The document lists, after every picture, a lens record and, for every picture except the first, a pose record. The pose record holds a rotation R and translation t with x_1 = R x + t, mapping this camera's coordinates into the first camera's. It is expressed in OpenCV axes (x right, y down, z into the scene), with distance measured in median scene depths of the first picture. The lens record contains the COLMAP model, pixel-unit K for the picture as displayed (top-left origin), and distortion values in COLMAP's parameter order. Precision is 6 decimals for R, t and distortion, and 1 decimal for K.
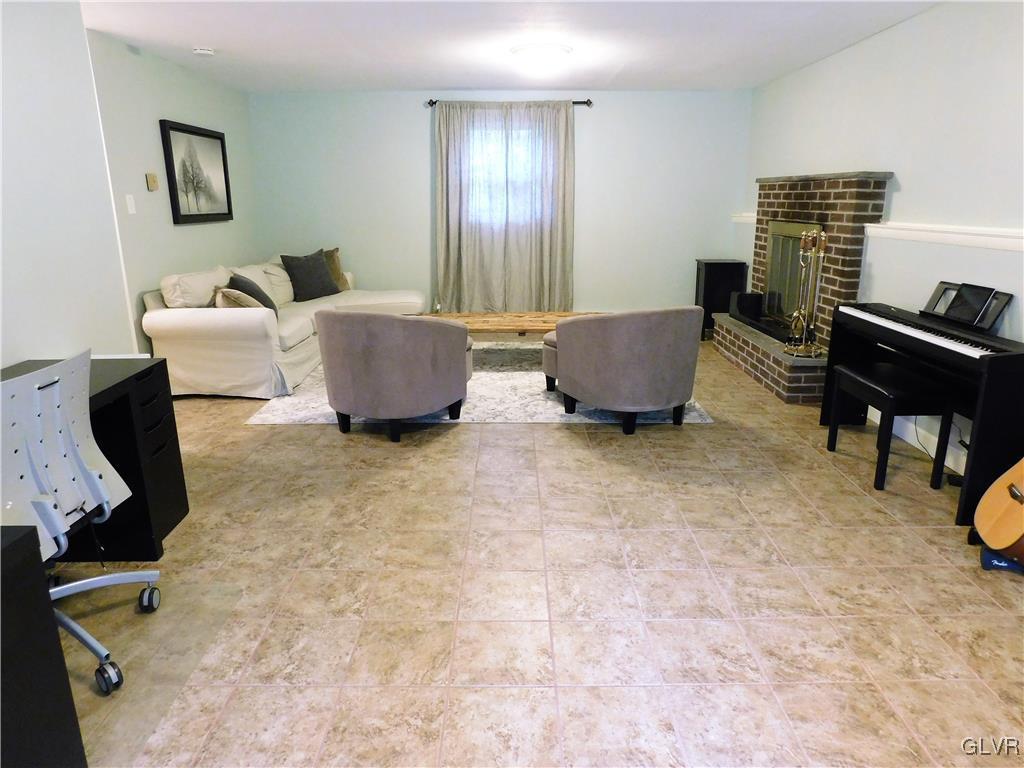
lens RADIAL K [[678.2, 0, 506.0], [0, 678.2, 388.8], [0, 0, 1]] dist [-0.065003, 0.050744]
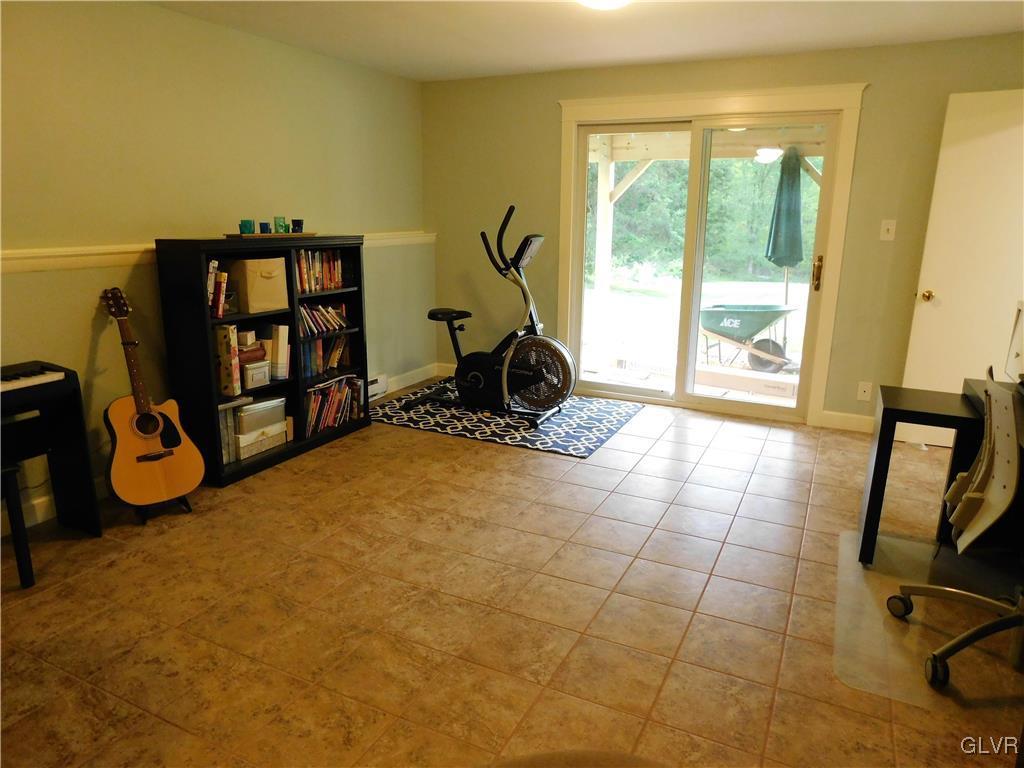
lens RADIAL K [[678.2, 0, 504.2], [0, 678.2, 377.6], [0, 0, 1]] dist [-0.065003, 0.050744]
pose [[-0.892982, -0.113342, 0.435587, -0.312668], [0.115578, 0.877579, 0.465293, -0.448236], [-0.434999, 0.465843, -0.770562, 1.532401]]
